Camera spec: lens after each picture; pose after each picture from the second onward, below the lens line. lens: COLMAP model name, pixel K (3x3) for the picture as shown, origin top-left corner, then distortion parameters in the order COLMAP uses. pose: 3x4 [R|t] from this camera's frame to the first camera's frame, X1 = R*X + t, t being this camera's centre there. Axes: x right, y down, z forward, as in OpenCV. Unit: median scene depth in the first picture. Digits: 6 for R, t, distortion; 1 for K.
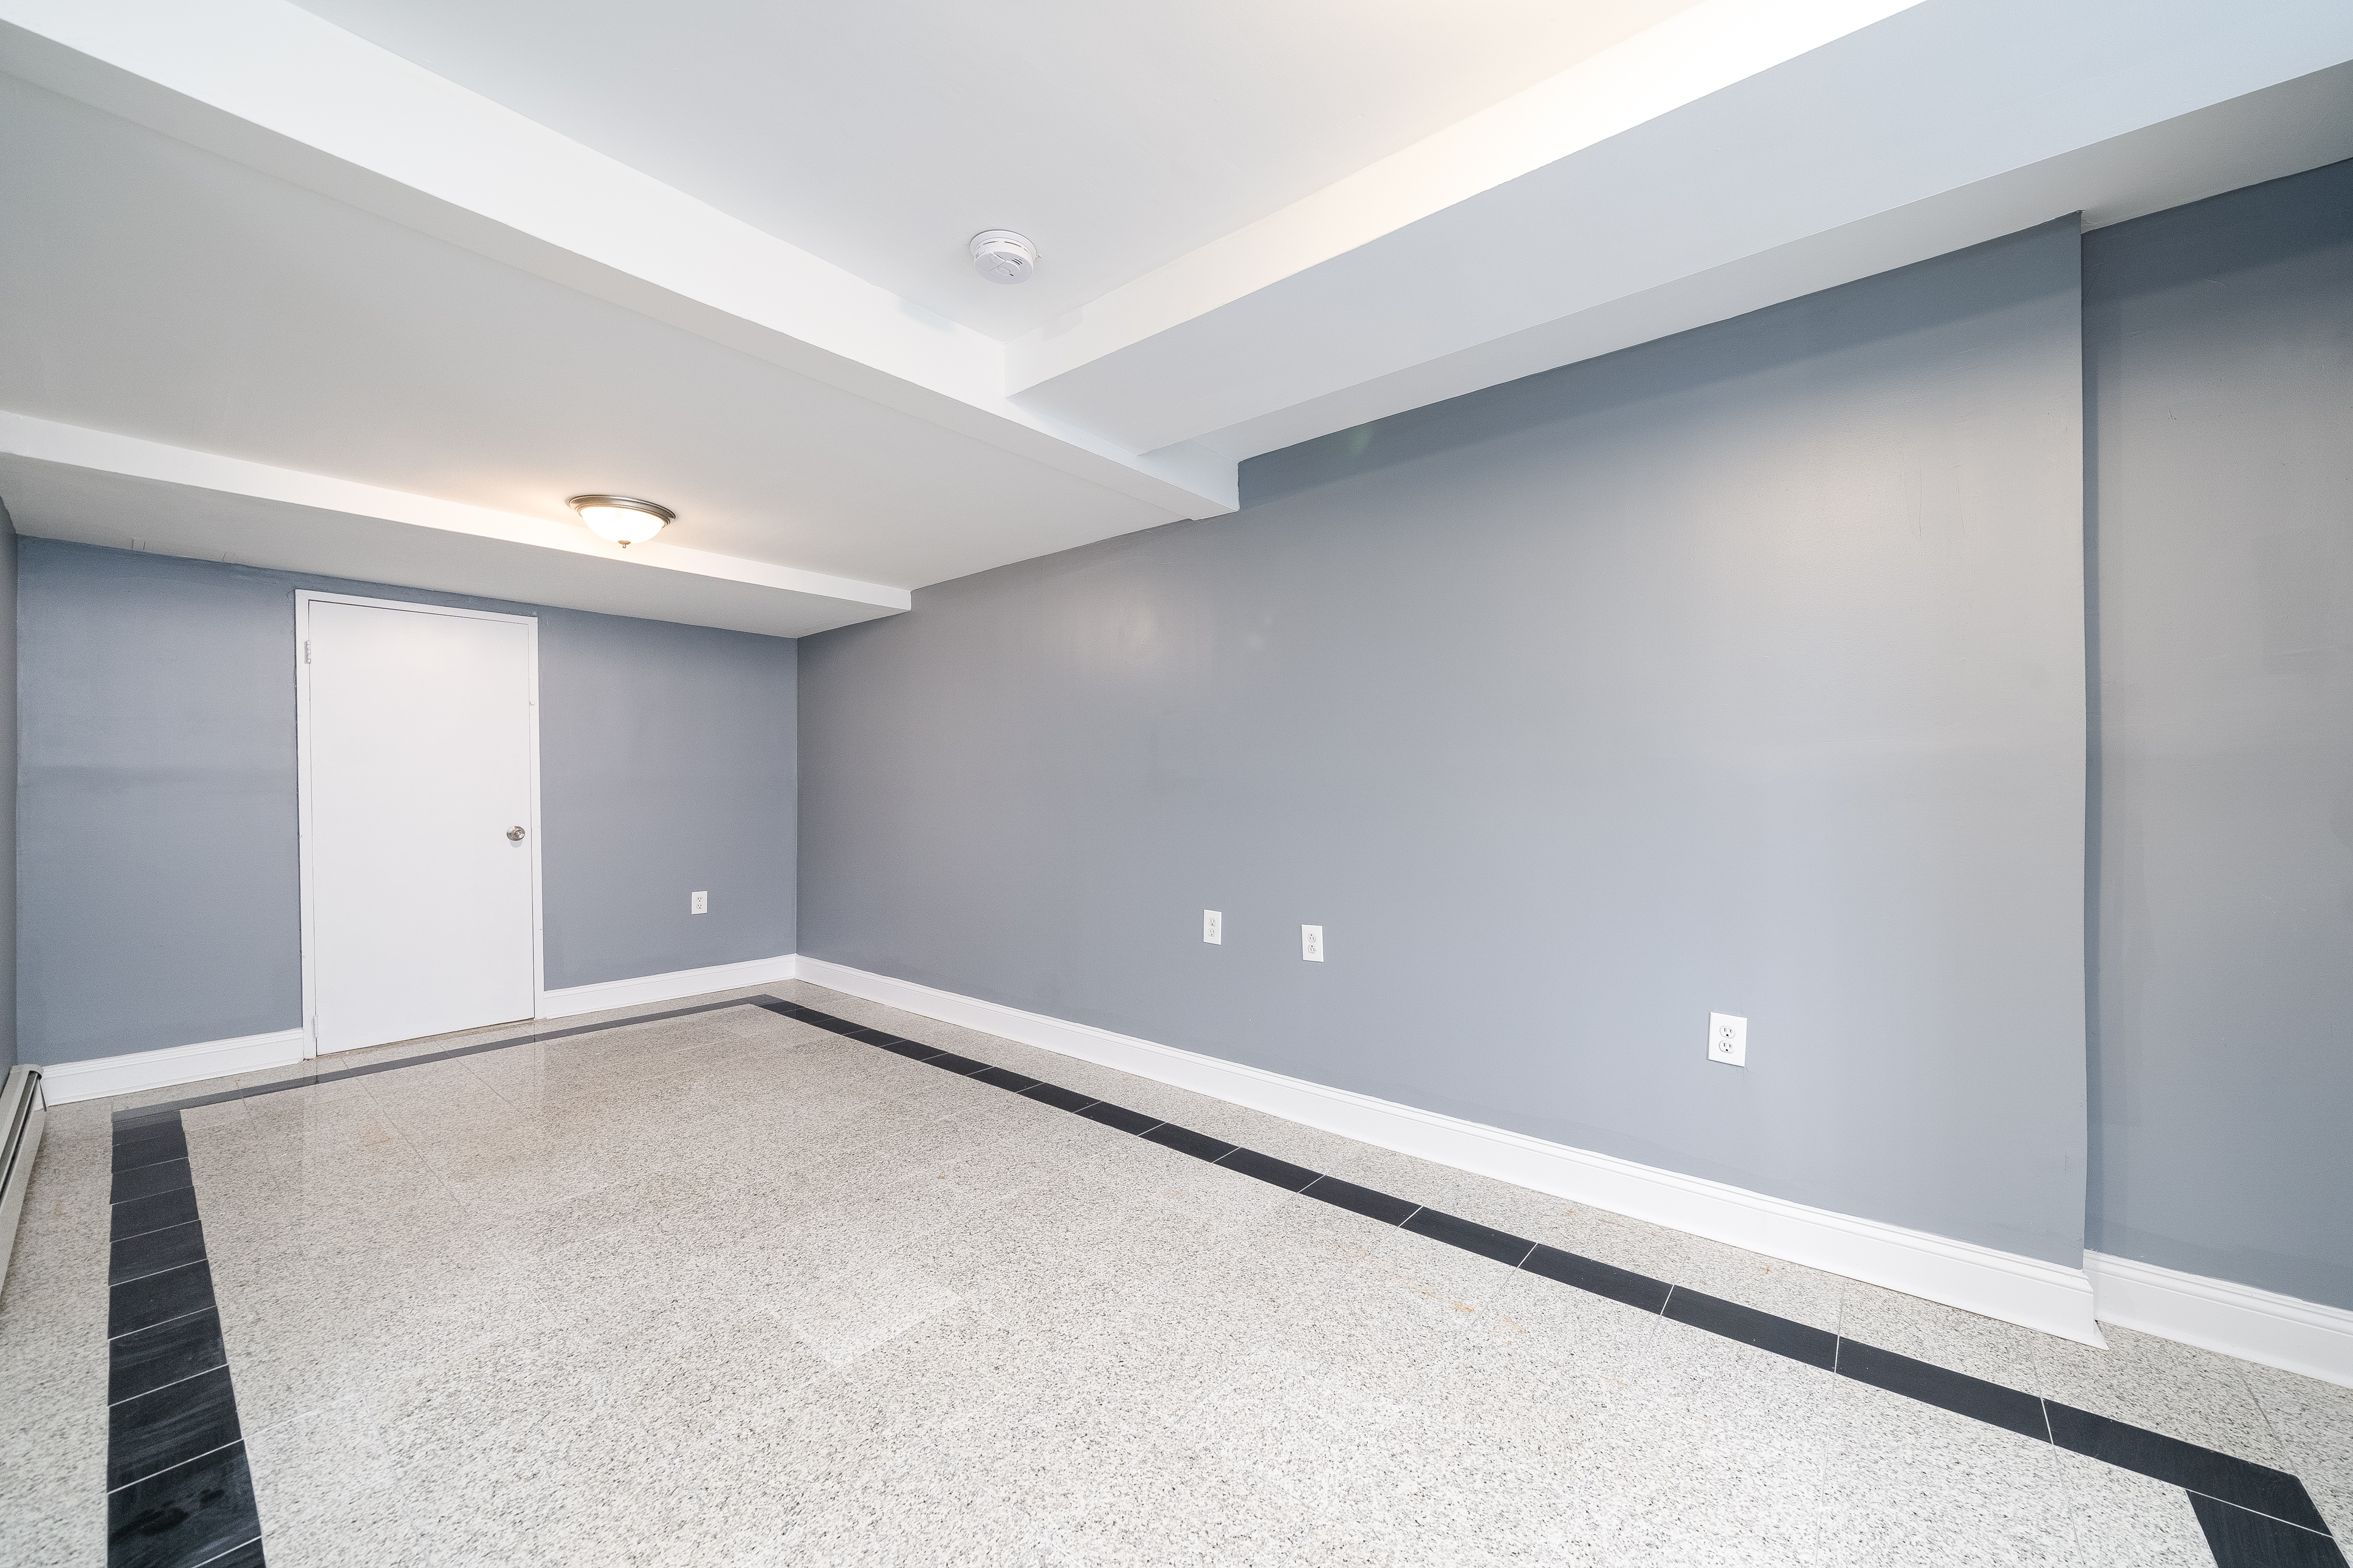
lens RADIAL K [[853.5, 0, 1176.5], [0, 853.5, 784.0], [0, 0, 1]] dist [-0.003174, -0.000226]
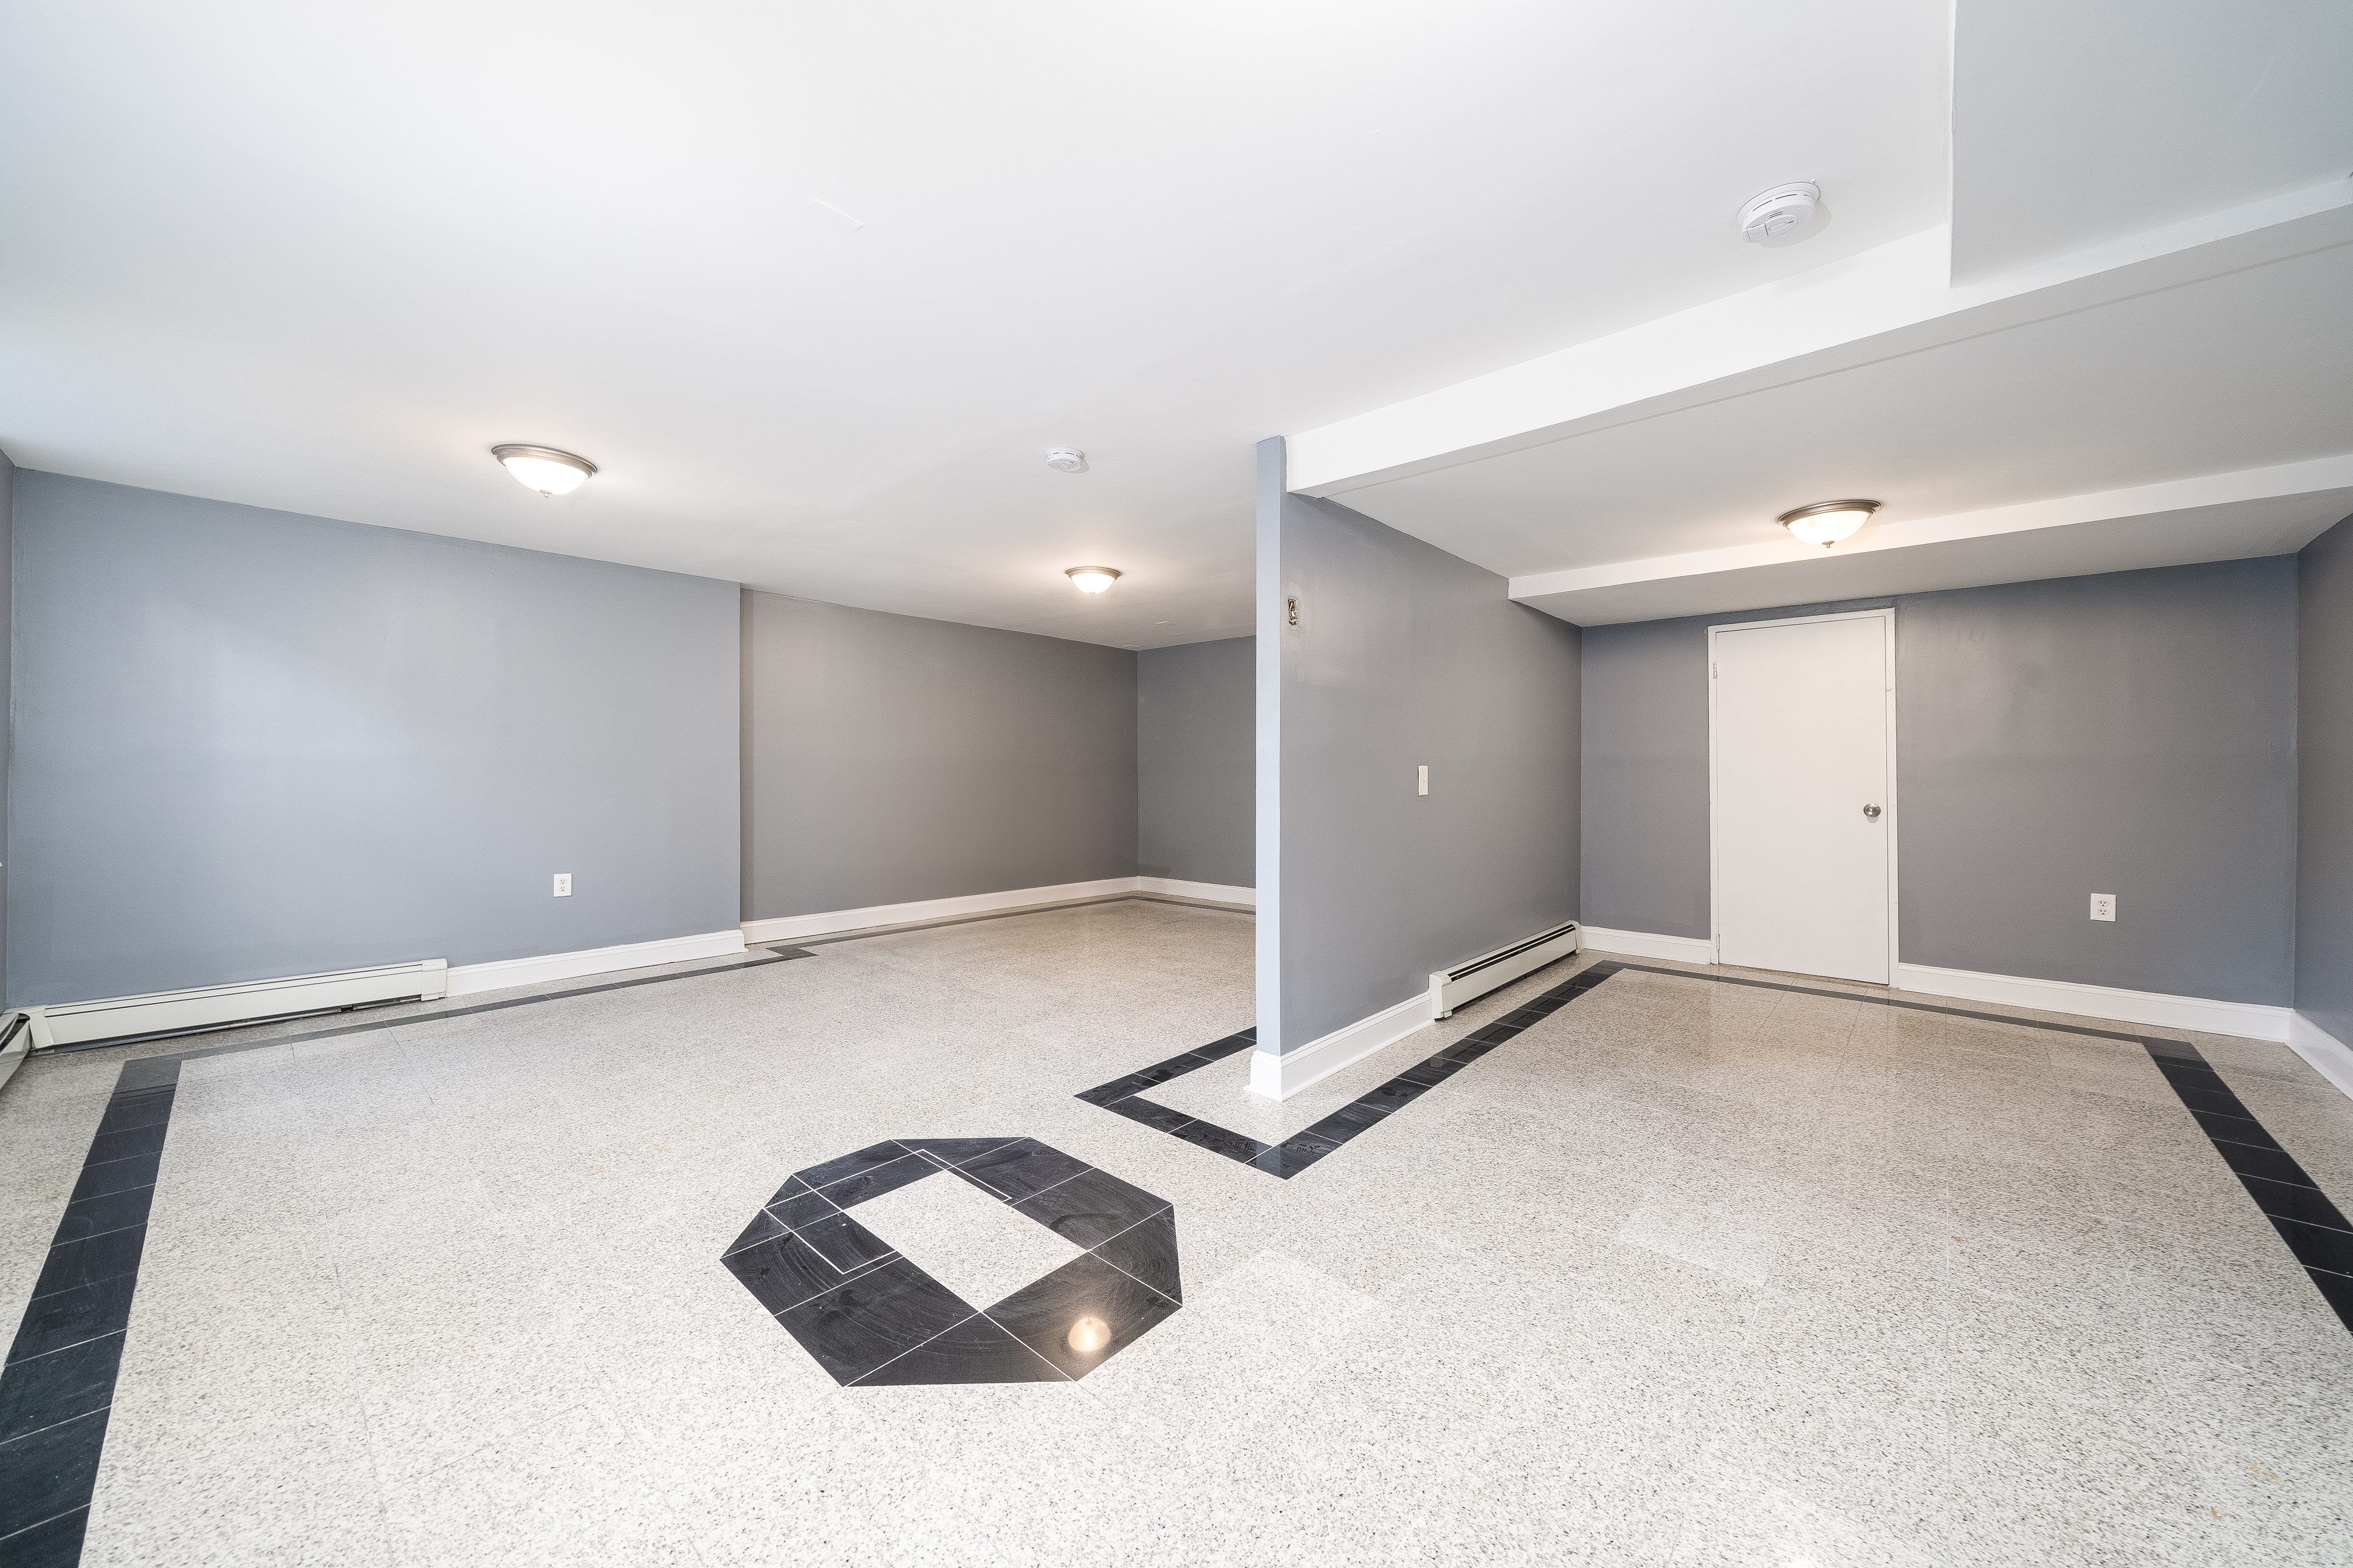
lens RADIAL K [[844.3, 0, 1194.0], [0, 844.3, 768.6], [0, 0, 1]] dist [-0.001818, -0.000104]
pose [[-0.021176, 0.001380, -0.999775, 0.398658], [0.004462, 0.999989, 0.001286, -0.000599], [0.999766, -0.004434, -0.021182, 0.197016]]
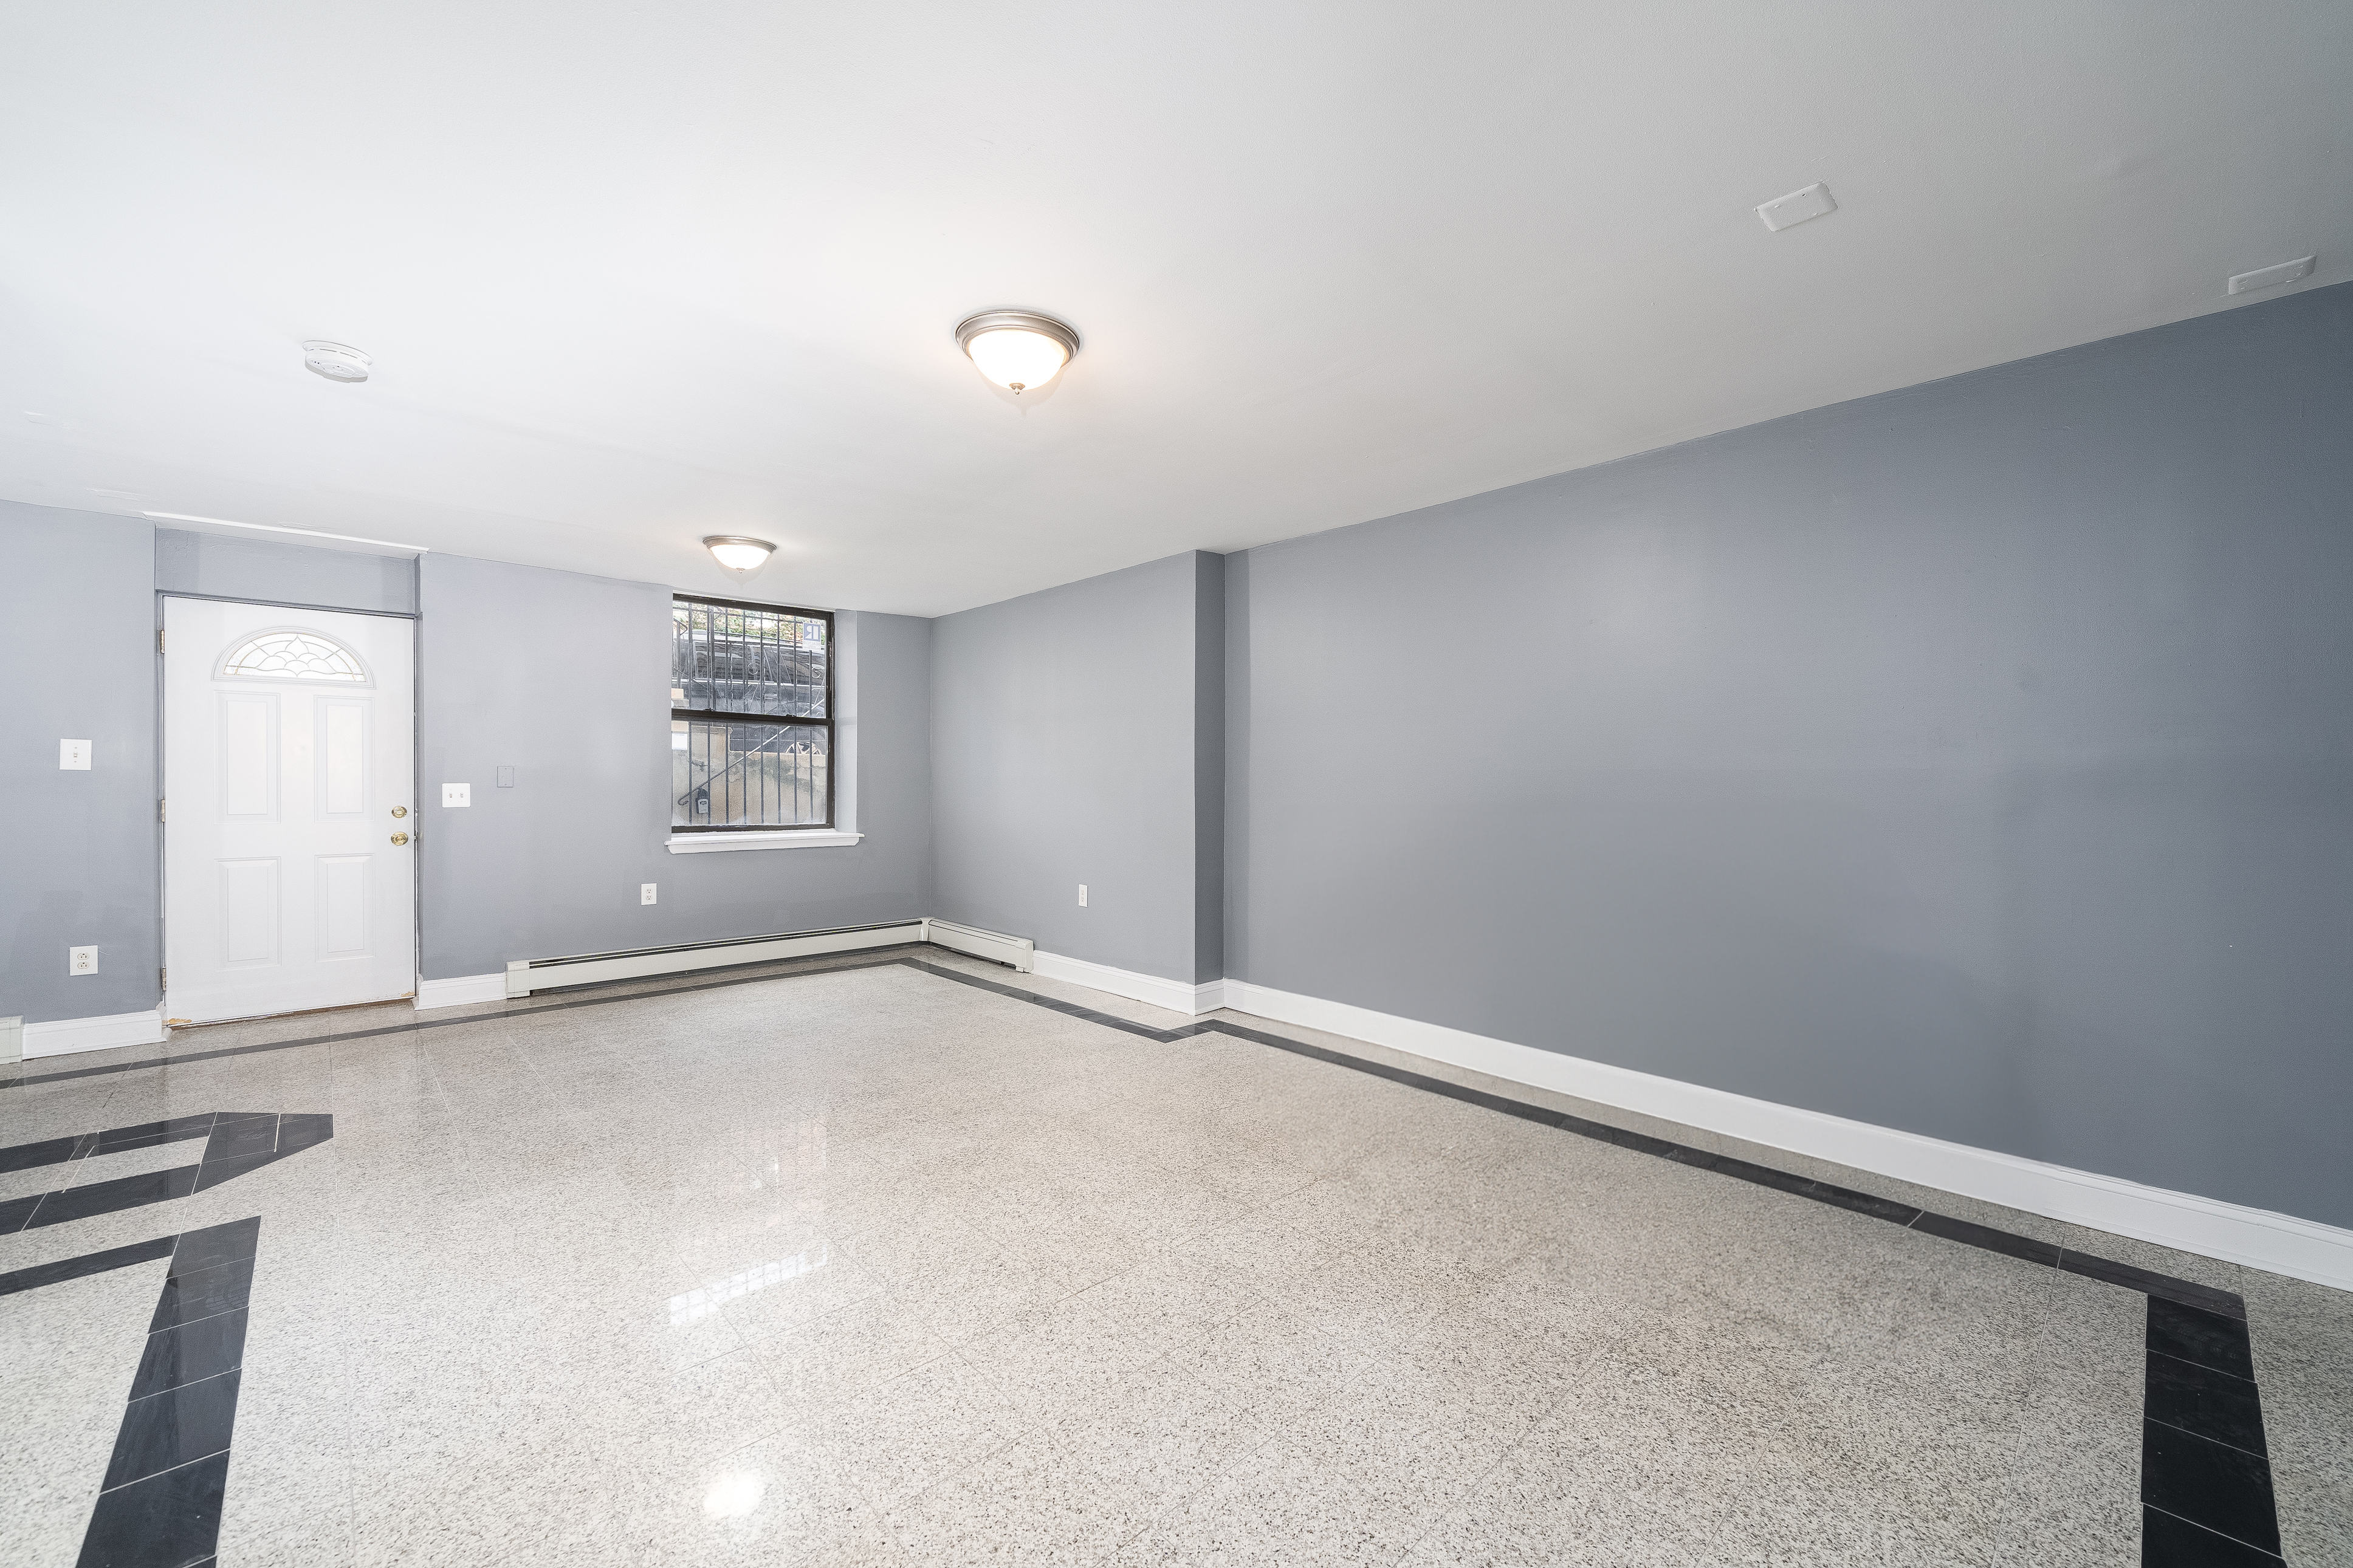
lens RADIAL K [[927.5, 0, 1176.5], [0, 927.5, 784.0], [0, 0, 1]] dist [-0.006856, 0.000015]
pose [[-0.992890, 0.004090, 0.118967, -1.207459], [0.003738, 0.999988, -0.003187, 0.002136], [-0.118979, -0.002719, -0.992893, 0.668020]]
